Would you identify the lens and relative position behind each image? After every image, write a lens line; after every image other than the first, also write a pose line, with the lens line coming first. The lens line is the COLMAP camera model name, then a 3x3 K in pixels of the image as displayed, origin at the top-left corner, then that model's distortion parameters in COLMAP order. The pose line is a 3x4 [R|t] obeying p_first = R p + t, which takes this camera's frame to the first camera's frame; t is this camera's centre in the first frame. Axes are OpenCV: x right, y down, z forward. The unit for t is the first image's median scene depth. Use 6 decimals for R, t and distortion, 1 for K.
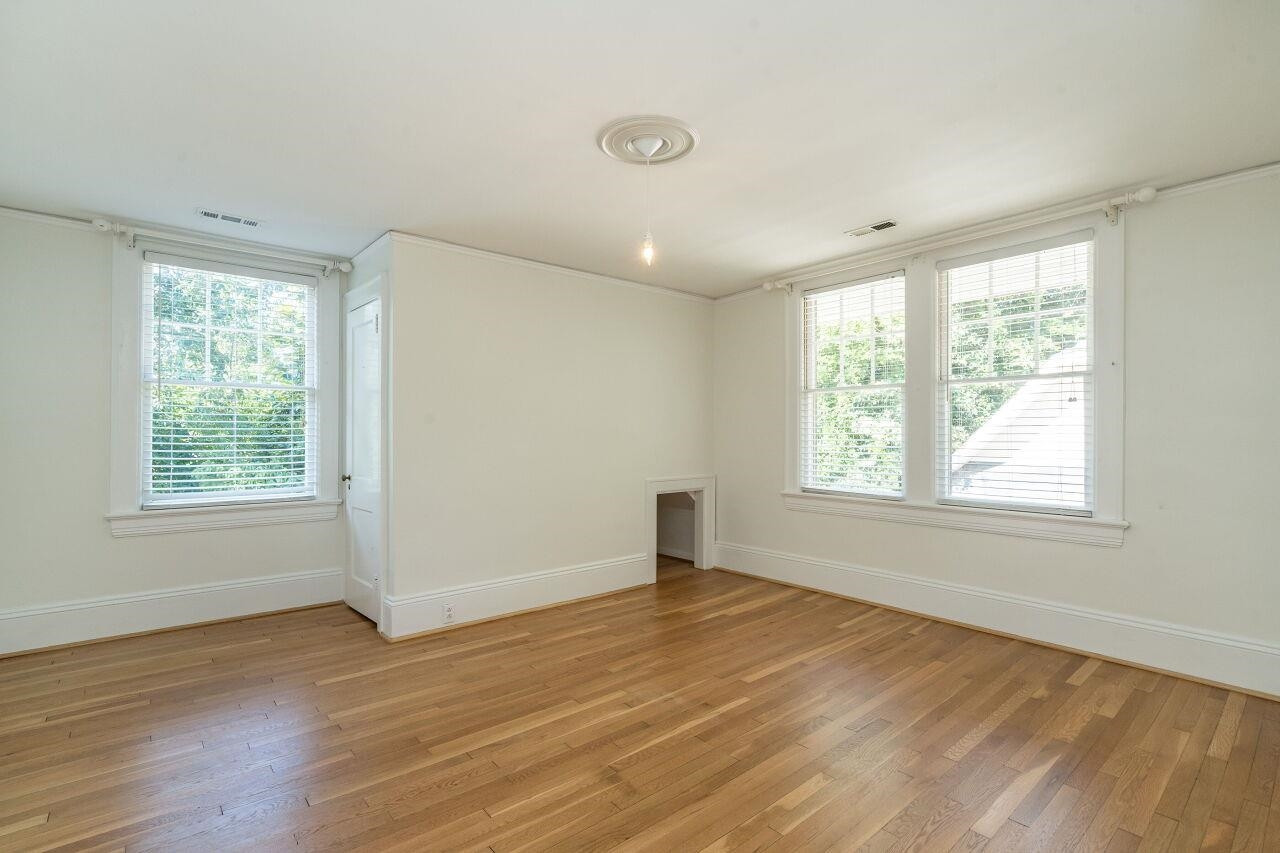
lens RADIAL K [[626.4, 0, 639.0], [0, 626.4, 431.0], [0, 0, 1]] dist [0.004092, 0.000926]
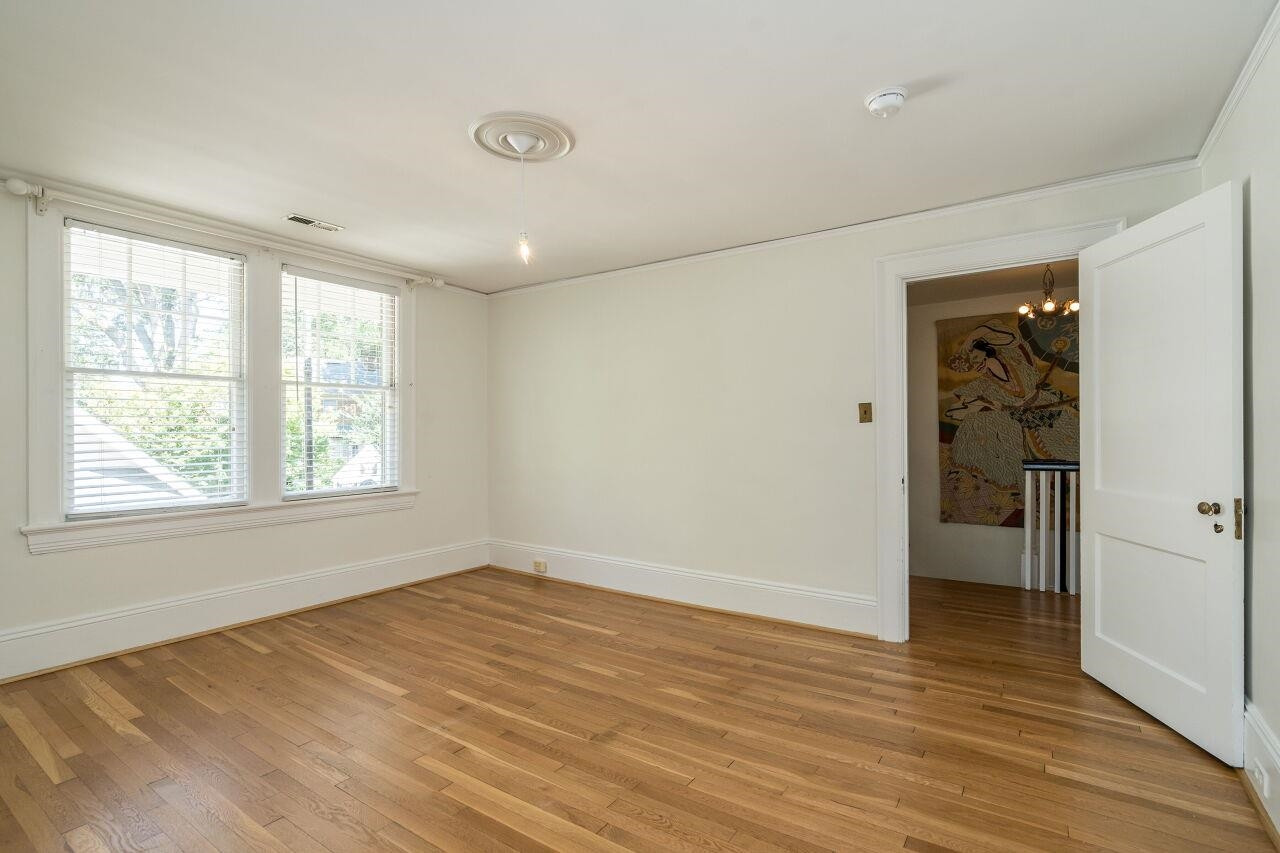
lens RADIAL K [[626.4, 0, 639.0], [0, 626.4, 431.0], [0, 0, 1]] dist [0.004092, 0.000926]
pose [[-0.299741, 0.002521, 0.954017, -0.745982], [0.001081, 0.999997, -0.002303, 0.005426], [-0.954020, 0.000341, -0.299743, 0.843096]]
